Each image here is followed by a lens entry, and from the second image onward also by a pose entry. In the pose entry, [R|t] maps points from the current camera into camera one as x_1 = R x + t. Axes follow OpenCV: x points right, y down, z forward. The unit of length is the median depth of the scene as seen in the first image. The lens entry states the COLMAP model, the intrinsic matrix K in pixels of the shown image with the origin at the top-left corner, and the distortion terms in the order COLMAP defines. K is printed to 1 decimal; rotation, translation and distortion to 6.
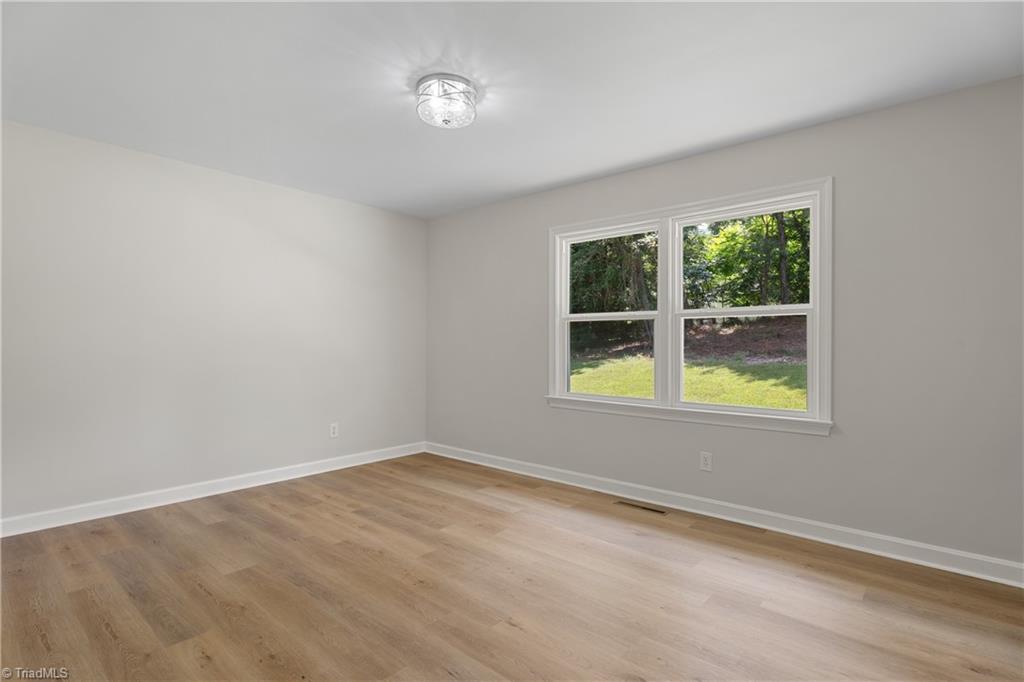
lens RADIAL K [[564.1, 0, 512.0], [0, 564.1, 341.0], [0, 0, 1]] dist [0.043711, -0.000138]
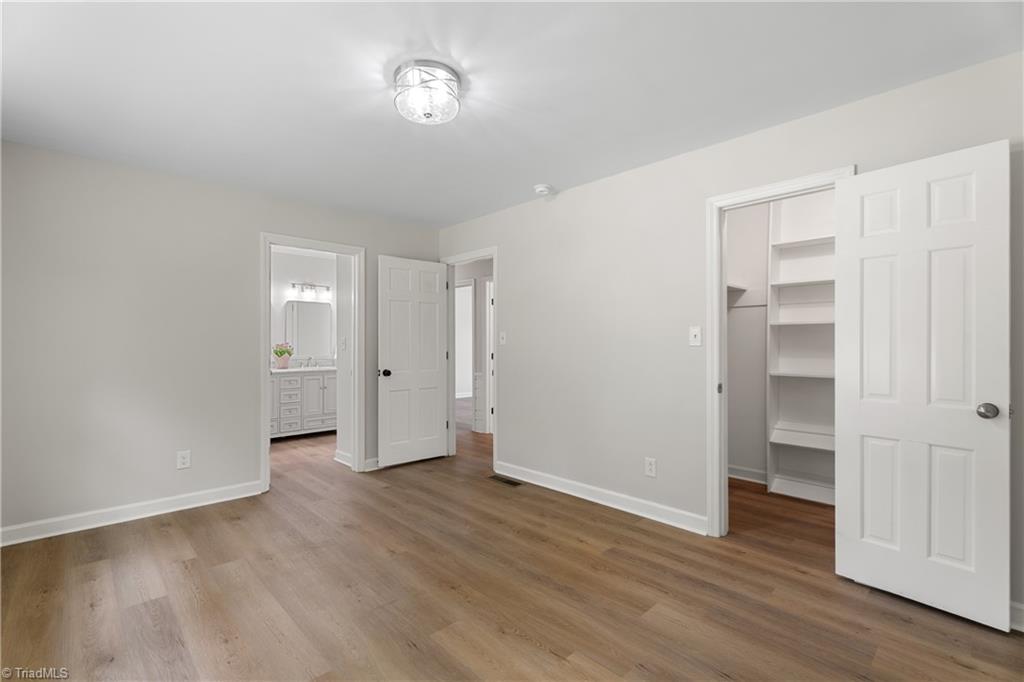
lens RADIAL K [[455.1, 0, 510.4], [0, 455.1, 343.1], [0, 0, 1]] dist [0.006197, -0.000095]
pose [[-0.997946, -0.000231, 0.064059, -0.321149], [-0.000398, 0.999997, -0.002597, -0.019405], [-0.064059, -0.002617, -0.997943, 1.851485]]
